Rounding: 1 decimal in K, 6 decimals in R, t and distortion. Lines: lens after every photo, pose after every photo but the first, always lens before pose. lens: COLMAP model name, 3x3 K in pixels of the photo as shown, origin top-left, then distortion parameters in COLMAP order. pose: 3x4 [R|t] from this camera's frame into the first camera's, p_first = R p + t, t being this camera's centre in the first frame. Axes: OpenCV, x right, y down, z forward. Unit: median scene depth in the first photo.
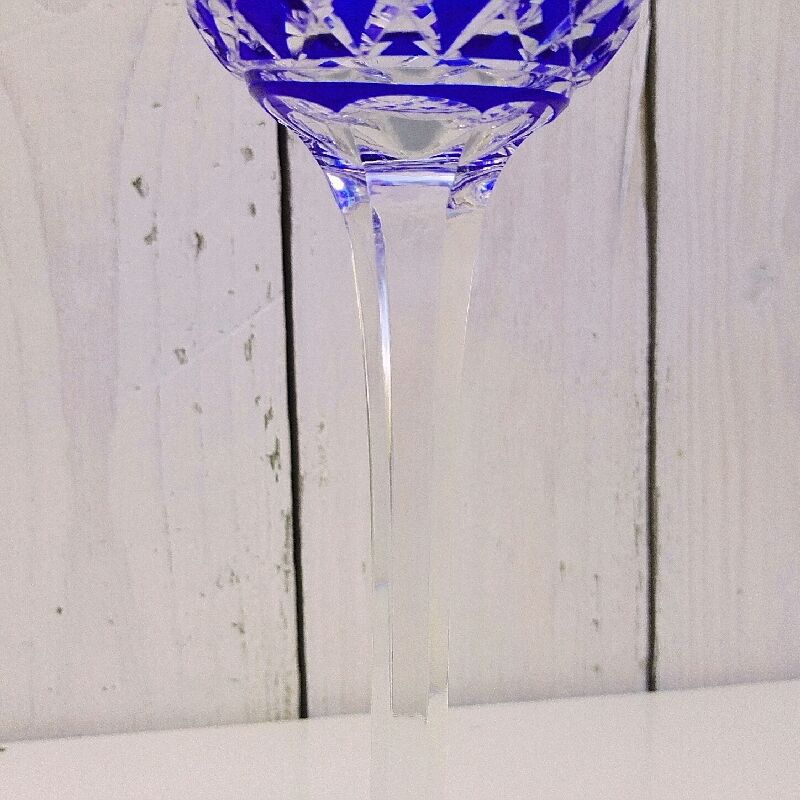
lens RADIAL K [[1159.0, 0, 382.8], [0, 1159.0, 378.3], [0, 0, 1]] dist [0.105098, -0.526929]
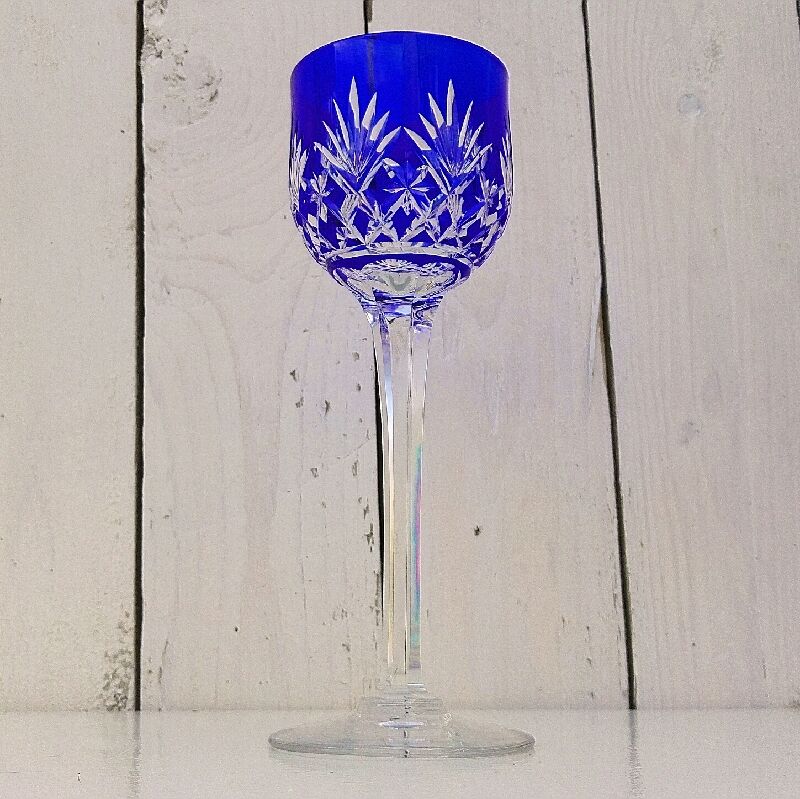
lens RADIAL K [[1159.0, 0, 382.8], [0, 1159.0, 377.8], [0, 0, 1]] dist [0.105098, -0.526929]
pose [[0.985564, -0.039775, -0.164564, 0.192286], [-0.014922, 0.947820, -0.318457, 0.362134], [0.168643, 0.316315, 0.933544, -0.551777]]
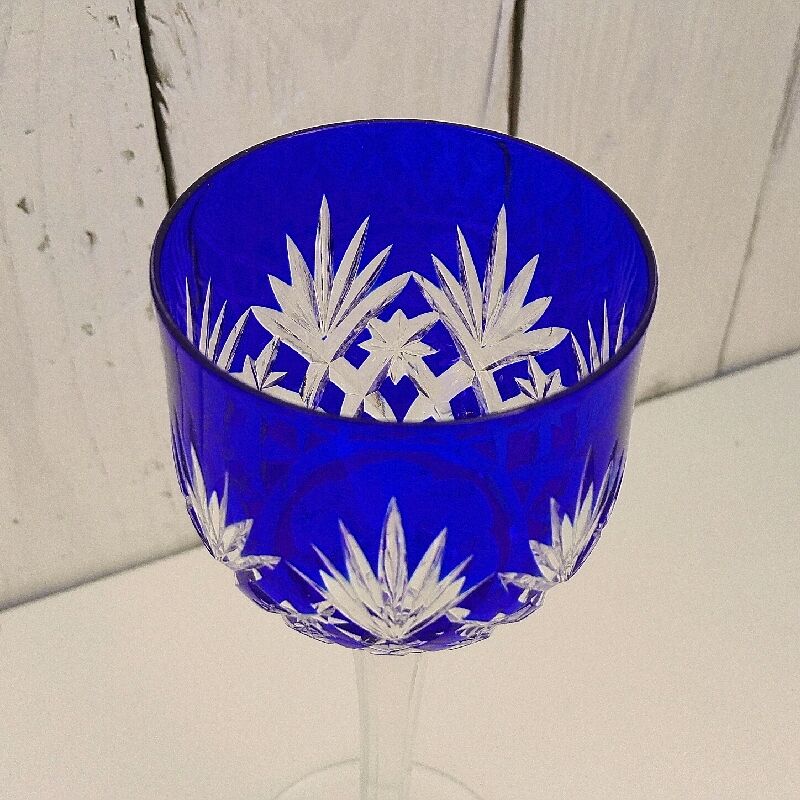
lens RADIAL K [[1159.0, 0, 382.8], [0, 1159.0, 378.3], [0, 0, 1]] dist [0.105098, -0.526929]
pose [[0.975178, -0.142524, 0.169454, -0.095097], [0.026100, 0.833952, 0.551220, -0.538115], [-0.219878, -0.533115, 0.816971, 0.053373]]
